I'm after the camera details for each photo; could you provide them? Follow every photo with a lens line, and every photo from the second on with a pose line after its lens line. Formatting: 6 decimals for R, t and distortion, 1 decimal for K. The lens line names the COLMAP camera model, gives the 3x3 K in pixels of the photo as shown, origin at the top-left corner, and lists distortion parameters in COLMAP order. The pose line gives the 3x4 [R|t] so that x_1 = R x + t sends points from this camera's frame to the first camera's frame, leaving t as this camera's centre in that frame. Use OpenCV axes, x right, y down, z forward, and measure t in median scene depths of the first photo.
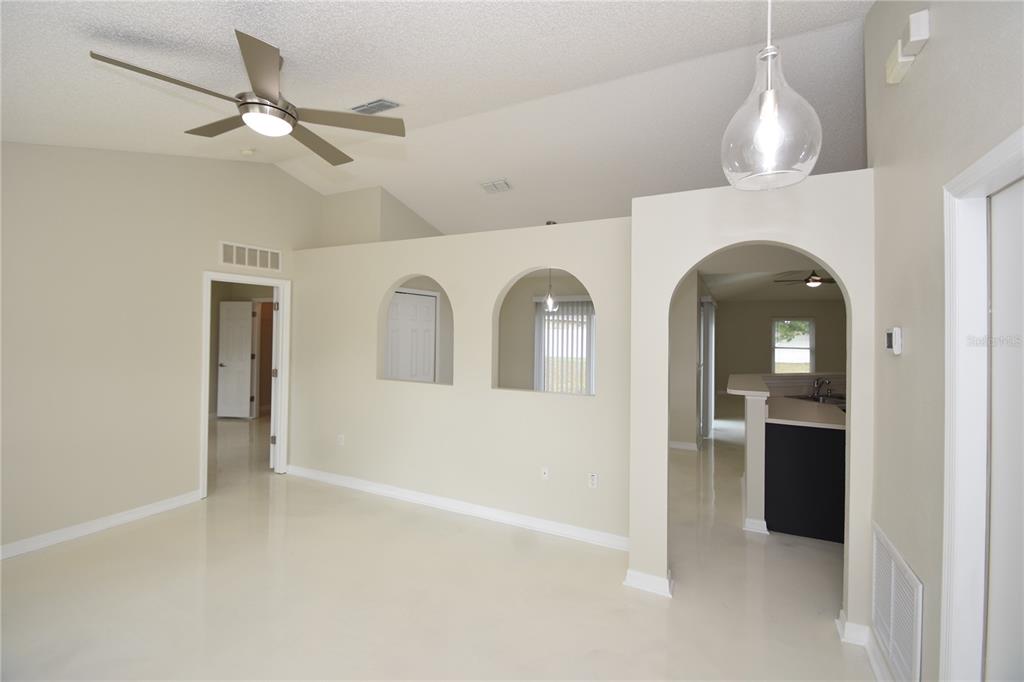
lens RADIAL K [[445.0, 0, 502.6], [0, 445.0, 325.8], [0, 0, 1]] dist [0.010551, -0.008485]
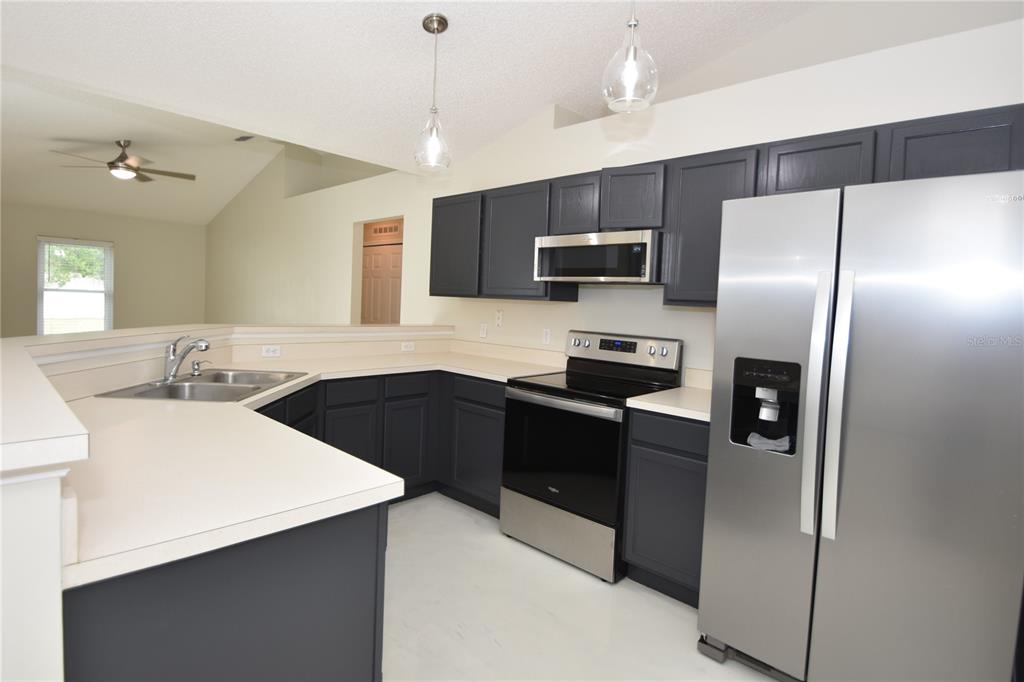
lens RADIAL K [[522.3, 0, 514.4], [0, 522.3, 326.8], [0, 0, 1]] dist [-0.019368, -0.002508]
pose [[0.267041, -0.041697, 0.962783, 0.284292], [-0.051442, 0.997022, 0.057448, 0.054311], [-0.962311, -0.064869, 0.264101, 0.498913]]
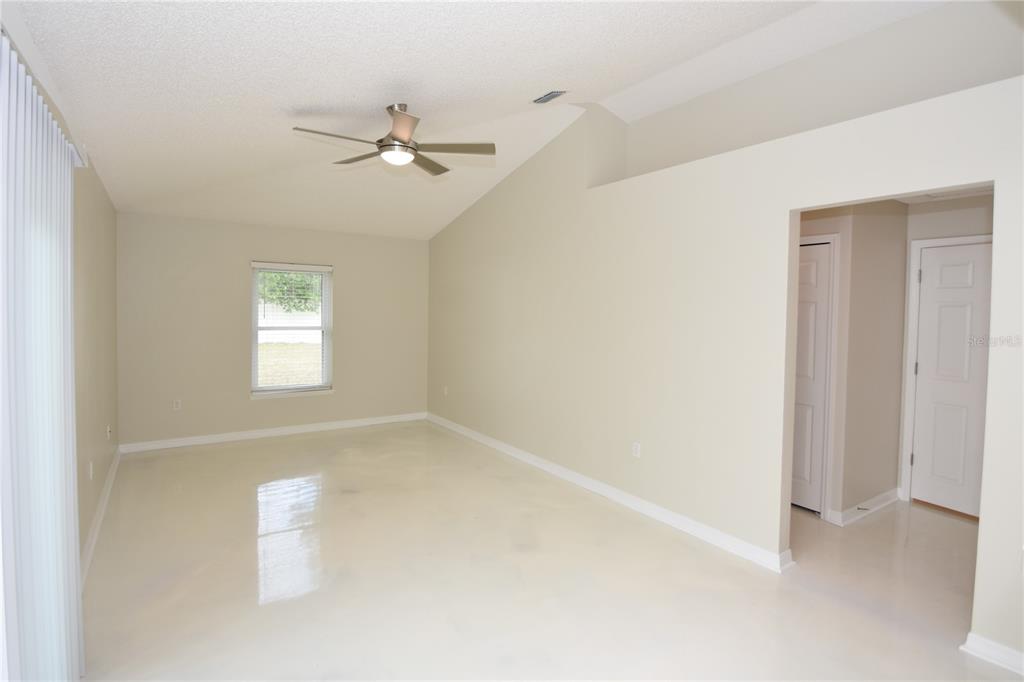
lens RADIAL K [[522.3, 0, 521.0], [0, 522.3, 337.8], [0, 0, 1]] dist [-0.019368, -0.002508]
pose [[0.460071, -0.051211, 0.886404, 0.537820], [-0.020615, 0.997450, 0.068327, 0.031268], [-0.887643, -0.049709, 0.457842, 1.056646]]
